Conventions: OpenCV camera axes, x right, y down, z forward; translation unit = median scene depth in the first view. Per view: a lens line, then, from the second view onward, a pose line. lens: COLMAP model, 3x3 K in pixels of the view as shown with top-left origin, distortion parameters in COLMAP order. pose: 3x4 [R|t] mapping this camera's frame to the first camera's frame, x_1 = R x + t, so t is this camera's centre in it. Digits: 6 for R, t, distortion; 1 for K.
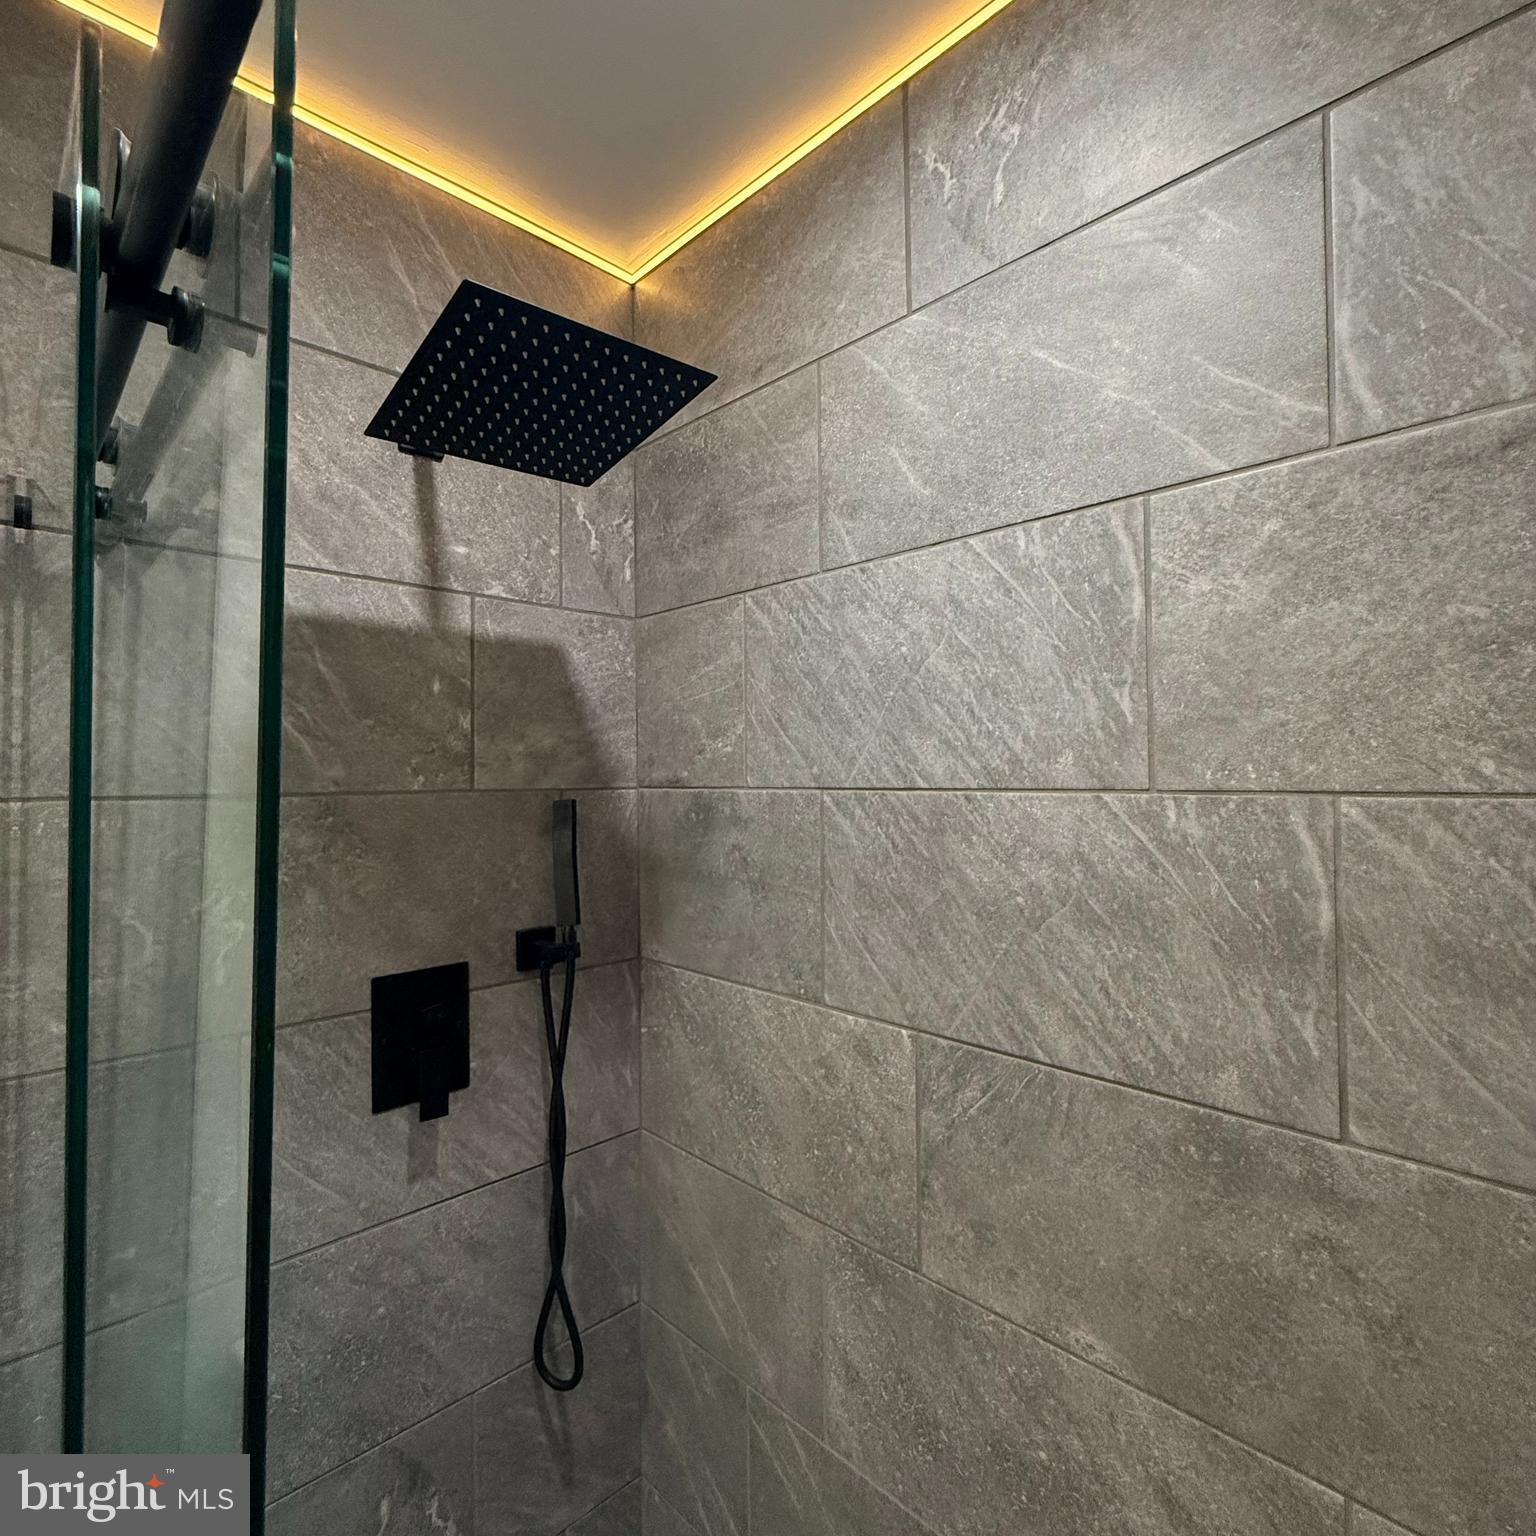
lens RADIAL K [[816.8, 0, 766.9], [0, 816.8, 764.4], [0, 0, 1]] dist [-0.000214, 0.000057]
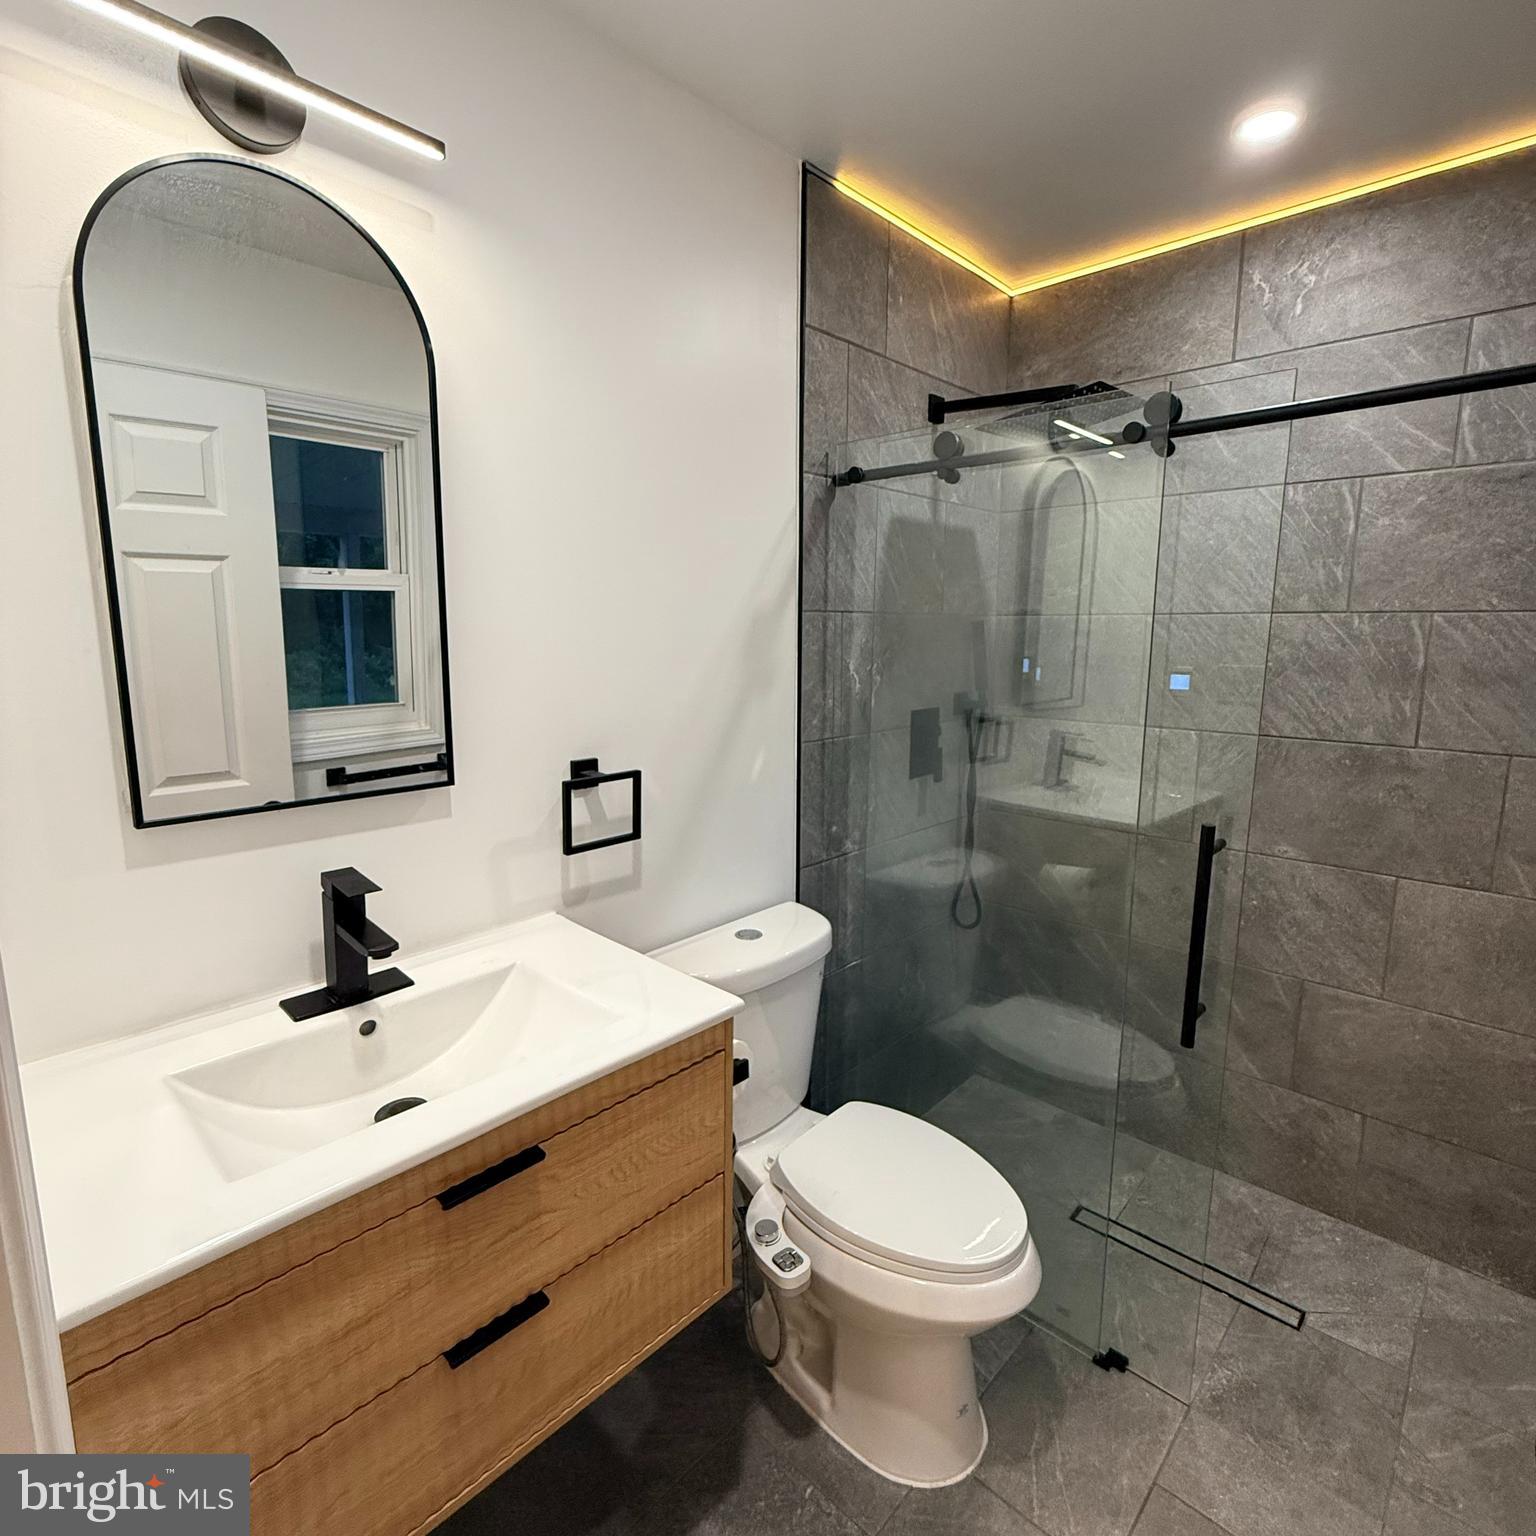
lens RADIAL K [[816.8, 0, 766.9], [0, 816.8, 762.0], [0, 0, 1]] dist [-0.000214, 0.000057]
pose [[0.998736, 0.003084, 0.050170, -1.293993], [-0.011840, 0.984466, 0.175174, 0.065310], [-0.048851, -0.175547, 0.983258, -1.275162]]
